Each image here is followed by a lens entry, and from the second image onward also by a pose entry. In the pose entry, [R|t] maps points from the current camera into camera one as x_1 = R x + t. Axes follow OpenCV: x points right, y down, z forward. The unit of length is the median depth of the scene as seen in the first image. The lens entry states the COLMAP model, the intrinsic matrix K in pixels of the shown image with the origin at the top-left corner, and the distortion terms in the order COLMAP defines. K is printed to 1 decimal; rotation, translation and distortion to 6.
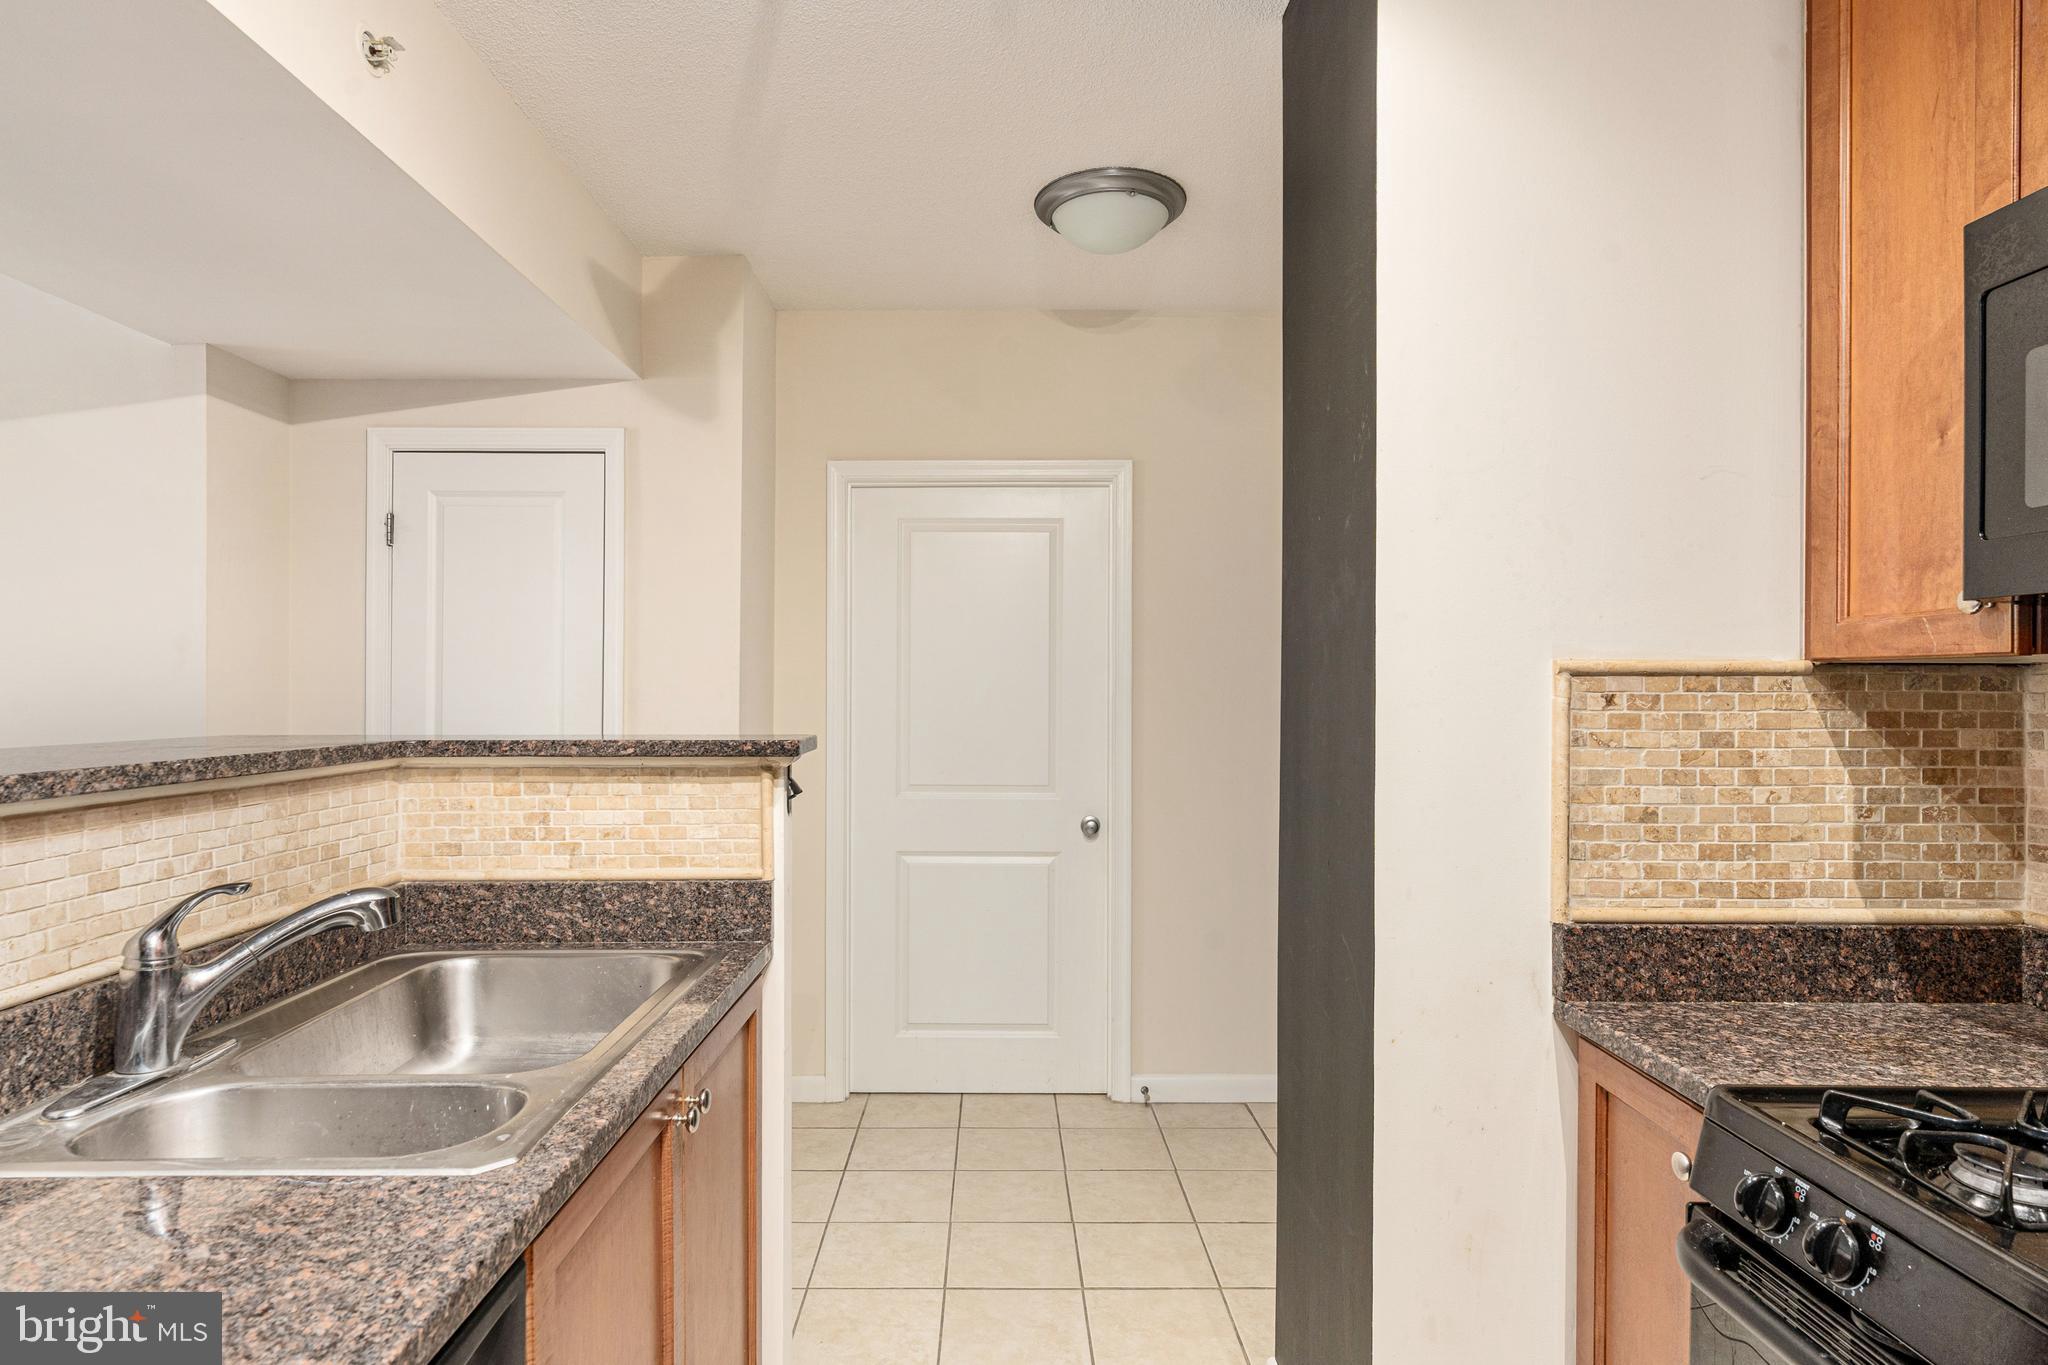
lens RADIAL K [[1104.6, 0, 1020.5], [0, 1104.6, 678.1], [0, 0, 1]] dist [-0.011577, 0.000325]
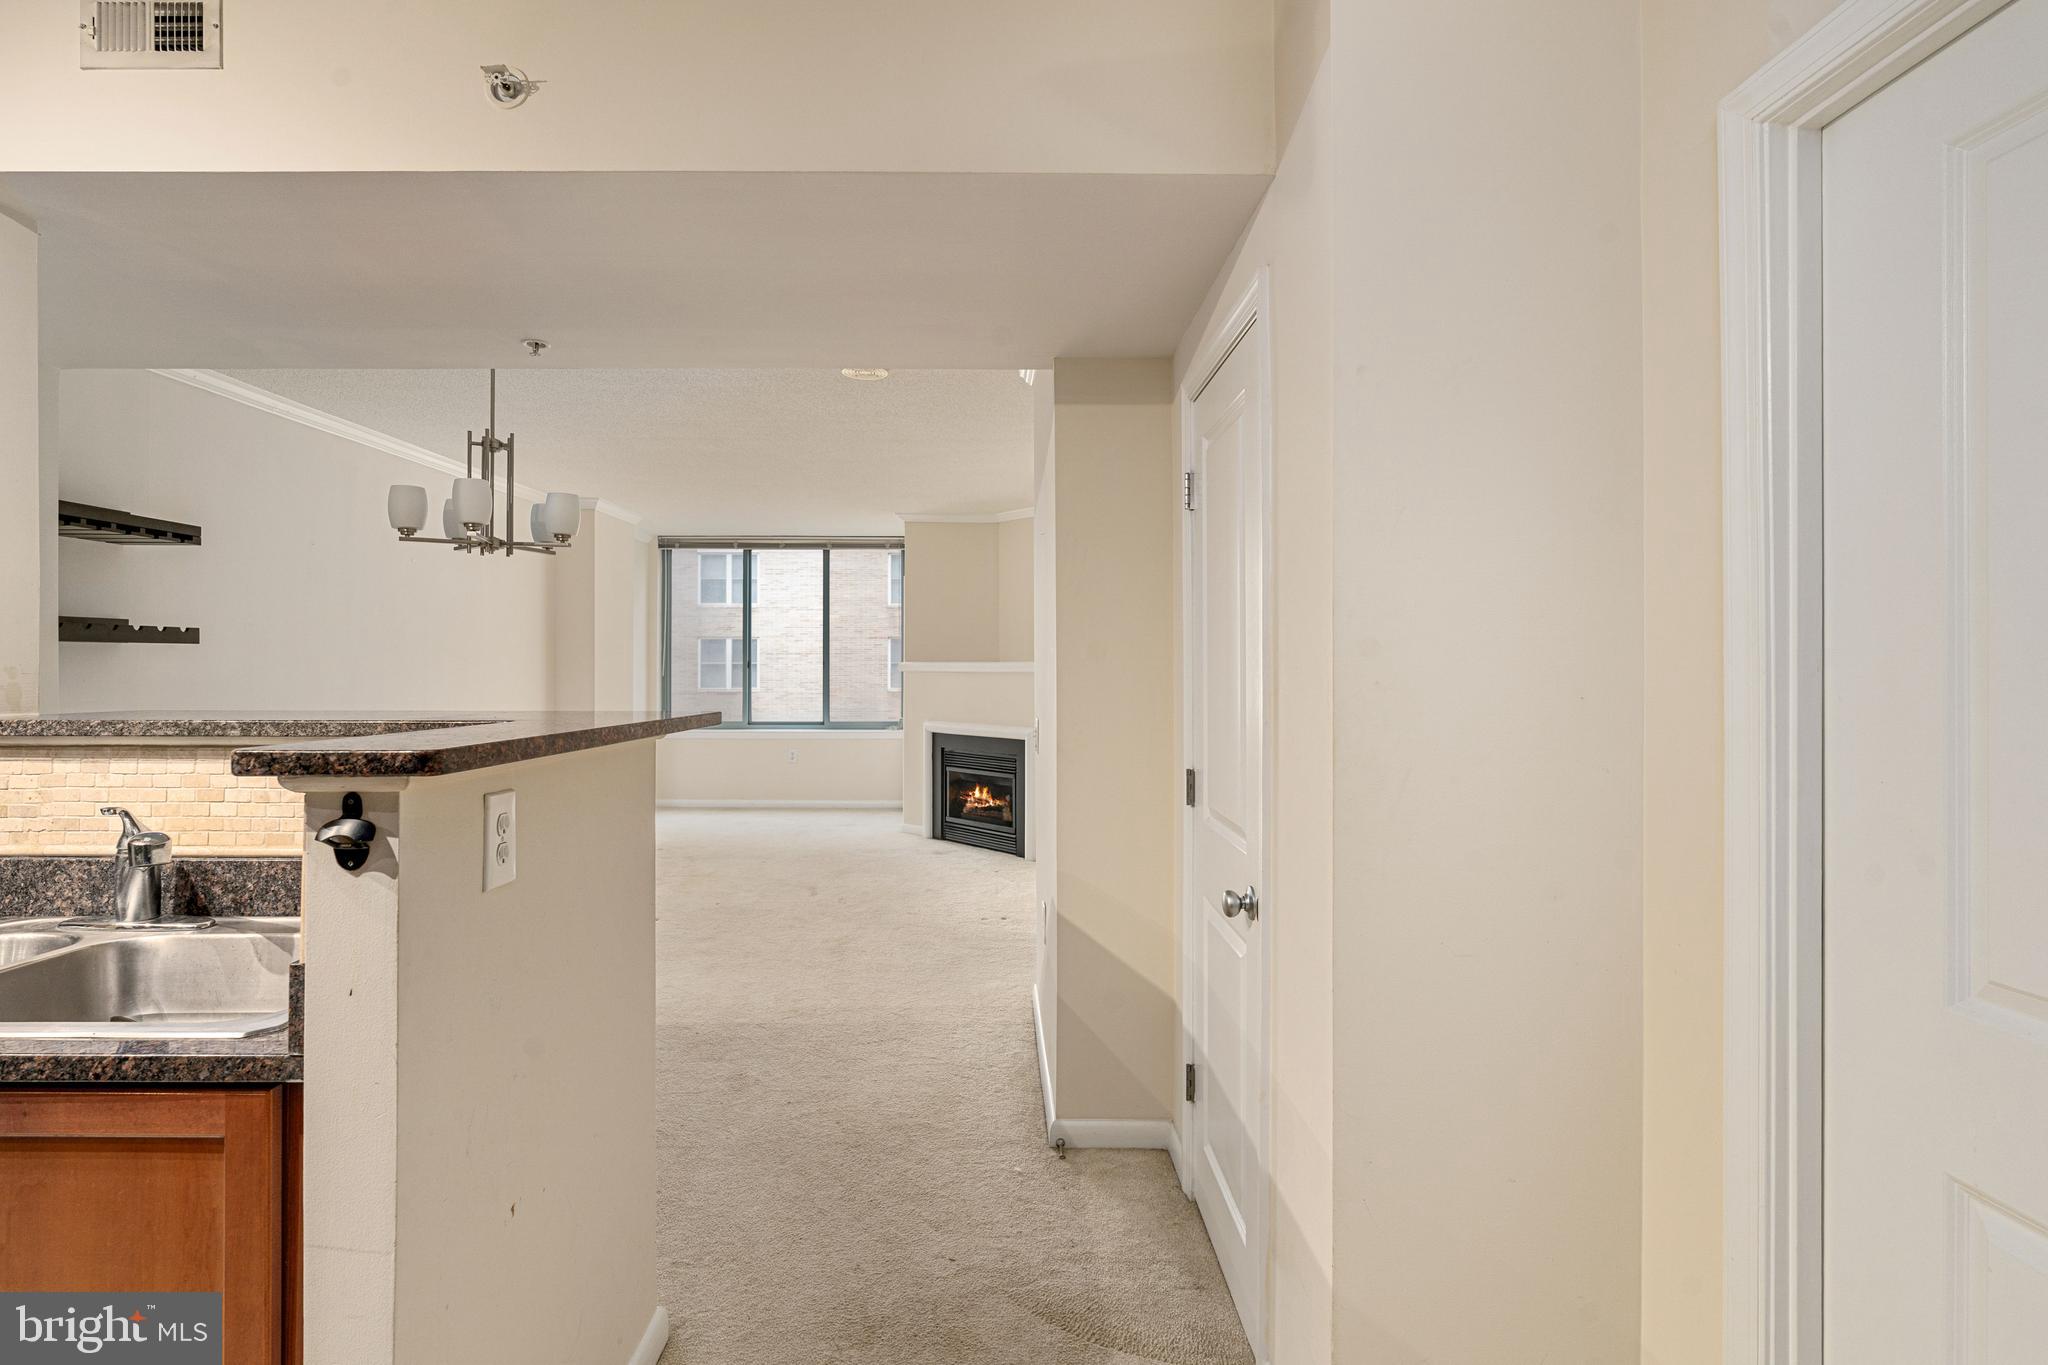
lens RADIAL K [[969.0, 0, 992.9], [0, 969.0, 665.7], [0, 0, 1]] dist [0.000088, 0.000674]
pose [[-0.023630, -0.004765, -0.999709, 0.503676], [0.007128, 0.999962, -0.004934, 0.016377], [0.999695, -0.007243, -0.023595, 2.110771]]
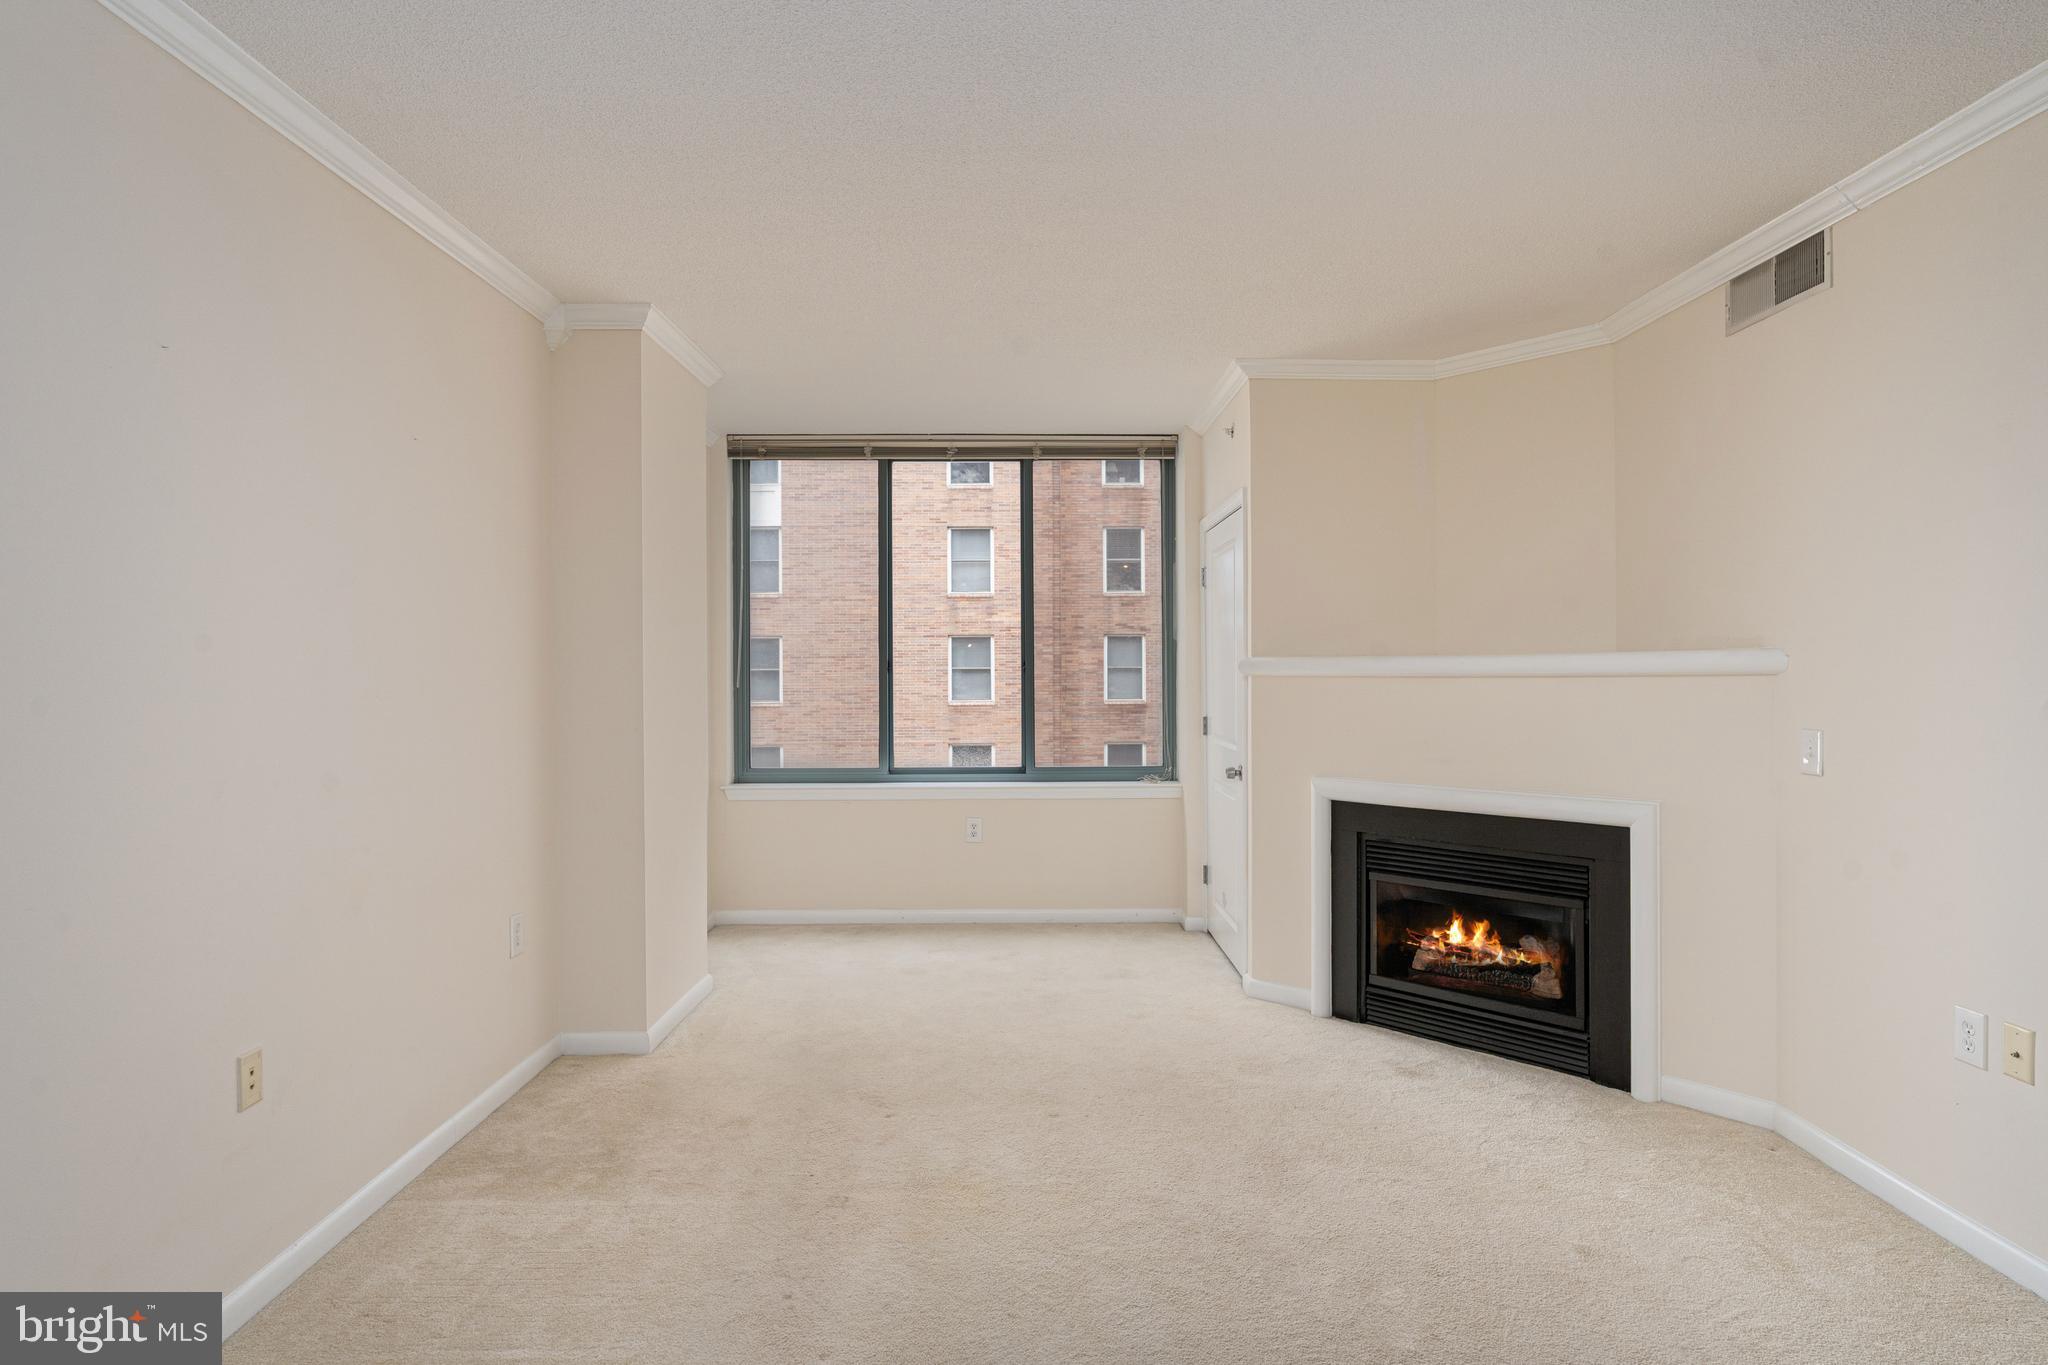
lens RADIAL K [[1106.9, 0, 1029.5], [0, 1106.9, 675.7], [0, 0, 1]] dist [-0.013313, 0.008333]
pose [[-0.009333, -0.001803, -0.999955, -2.068619], [0.012731, 0.999917, -0.001922, 0.015138], [0.999875, -0.012749, -0.009309, 0.749216]]
